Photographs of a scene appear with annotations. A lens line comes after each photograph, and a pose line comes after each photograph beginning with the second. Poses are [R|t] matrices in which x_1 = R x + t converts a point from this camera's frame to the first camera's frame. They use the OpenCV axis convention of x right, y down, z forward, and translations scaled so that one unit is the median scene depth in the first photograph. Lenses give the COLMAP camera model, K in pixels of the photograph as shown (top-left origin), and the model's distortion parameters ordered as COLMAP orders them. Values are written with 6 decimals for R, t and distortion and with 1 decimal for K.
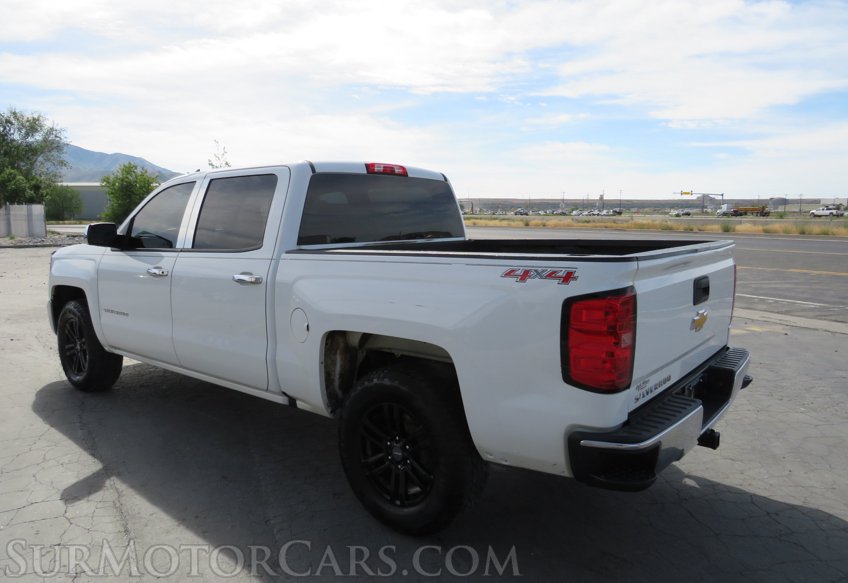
lens RADIAL K [[617.1, 0, 423.0], [0, 617.1, 287.8], [0, 0, 1]] dist [-0.052092, 0.003382]
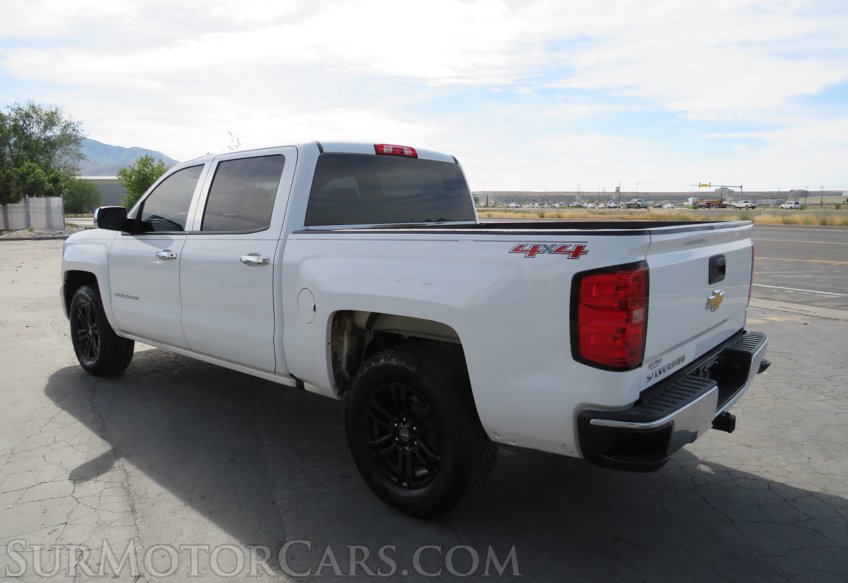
lens RADIAL K [[615.6, 0, 421.2], [0, 615.6, 290.5], [0, 0, 1]] dist [-0.048948, 0.002317]
pose [[0.999618, 0.001346, -0.027608, 0.009131], [-0.000950, 0.999896, 0.014357, 0.017900], [0.027624, -0.014325, 0.999516, 0.014697]]
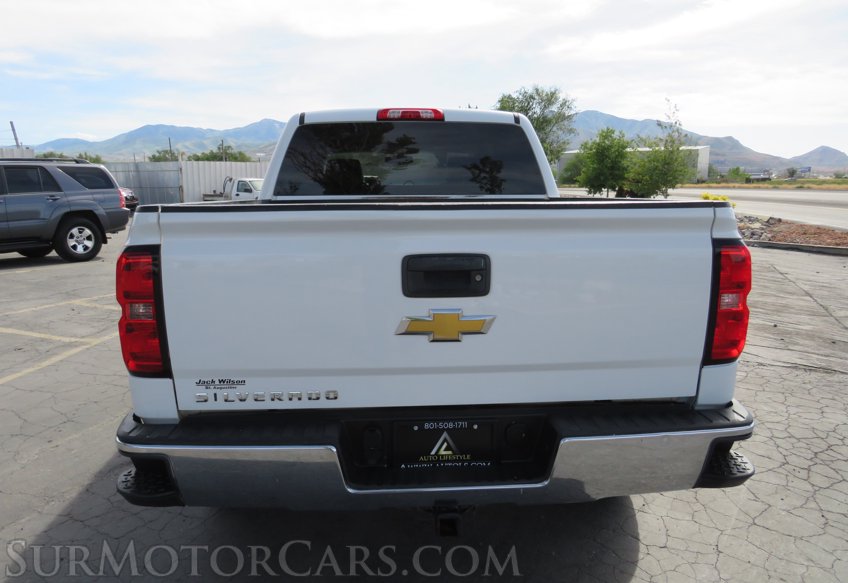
lens RADIAL K [[598.9, 0, 409.9], [0, 598.9, 291.4], [0, 0, 1]] dist [-0.007047, -0.003750]
pose [[0.628643, 0.143948, -0.764256, 0.658565], [-0.095252, 0.989573, 0.108037, -0.032628], [0.771839, 0.004880, 0.635800, 0.458845]]
